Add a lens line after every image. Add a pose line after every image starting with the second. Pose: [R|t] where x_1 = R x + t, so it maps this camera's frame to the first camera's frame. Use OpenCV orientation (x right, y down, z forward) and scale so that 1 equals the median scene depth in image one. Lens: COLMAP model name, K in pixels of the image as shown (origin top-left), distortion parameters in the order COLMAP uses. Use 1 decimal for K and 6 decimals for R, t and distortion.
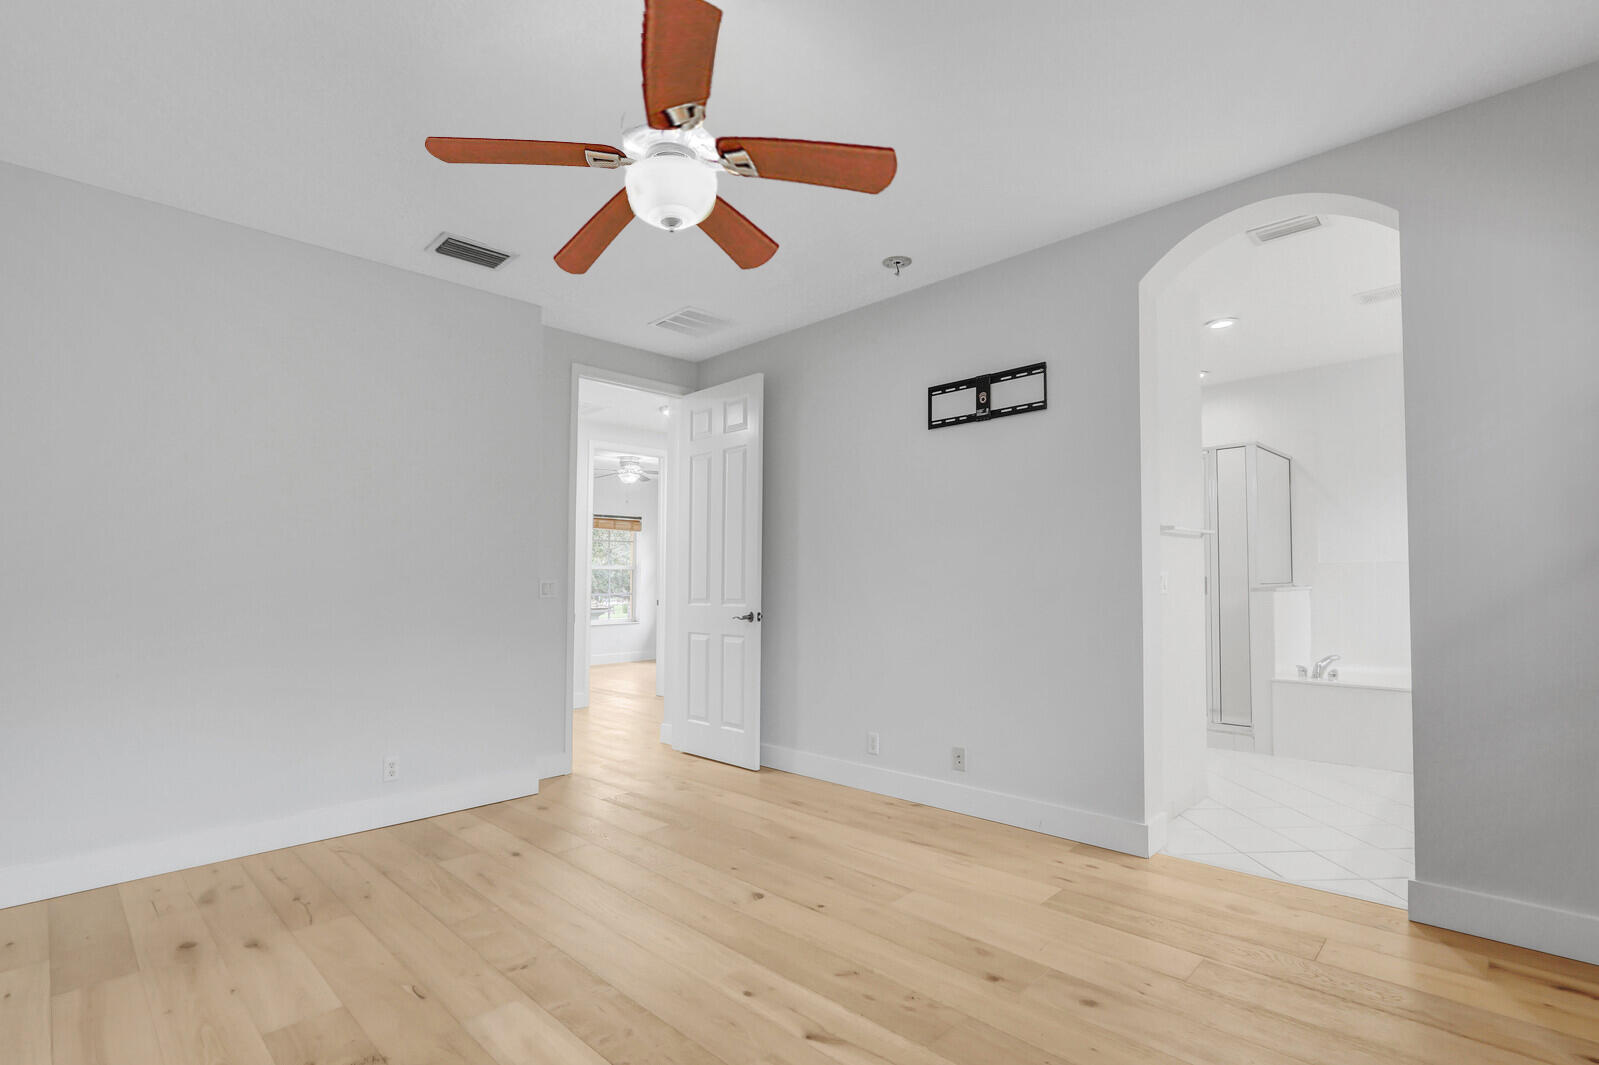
lens RADIAL K [[758.3, 0, 797.7], [0, 758.3, 562.4], [0, 0, 1]] dist [-0.001239, 0.000040]
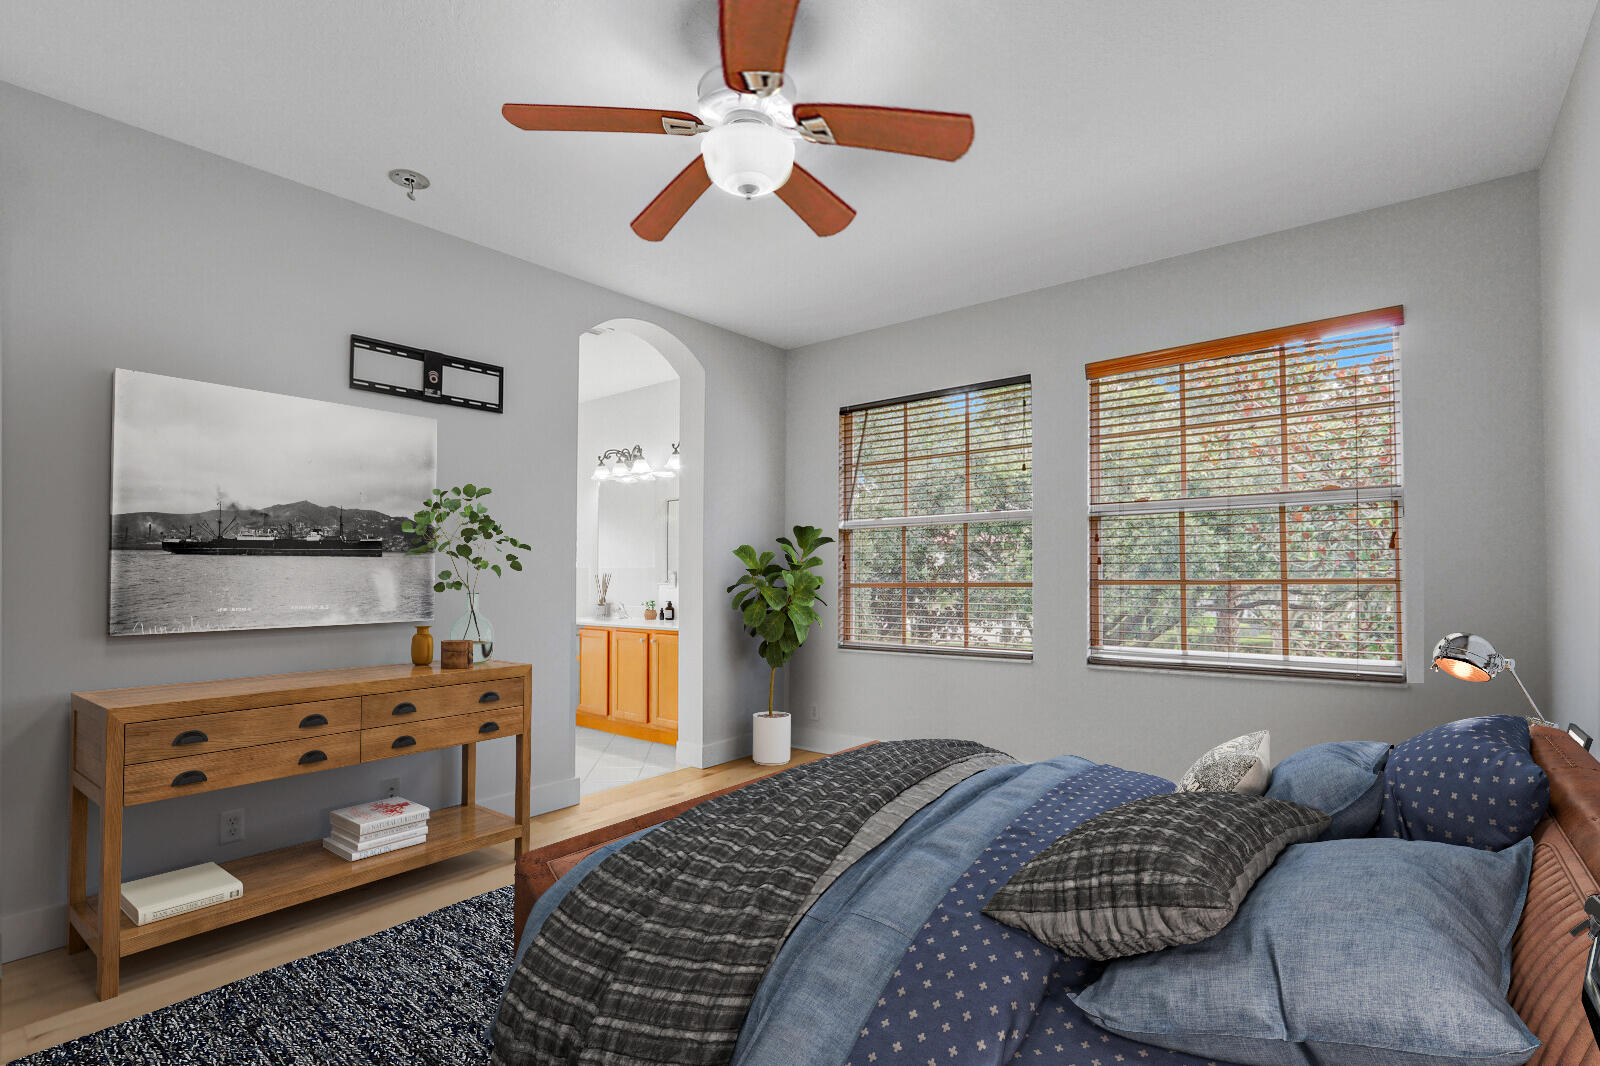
lens RADIAL K [[738.5, 0, 818.5], [0, 738.5, 545.1], [0, 0, 1]] dist [-0.017462, 0.000870]
pose [[-0.143202, 0.042205, 0.988793, -0.631301], [-0.004589, 0.999051, -0.043308, 0.014036], [-0.989683, -0.010739, -0.142872, 0.643039]]
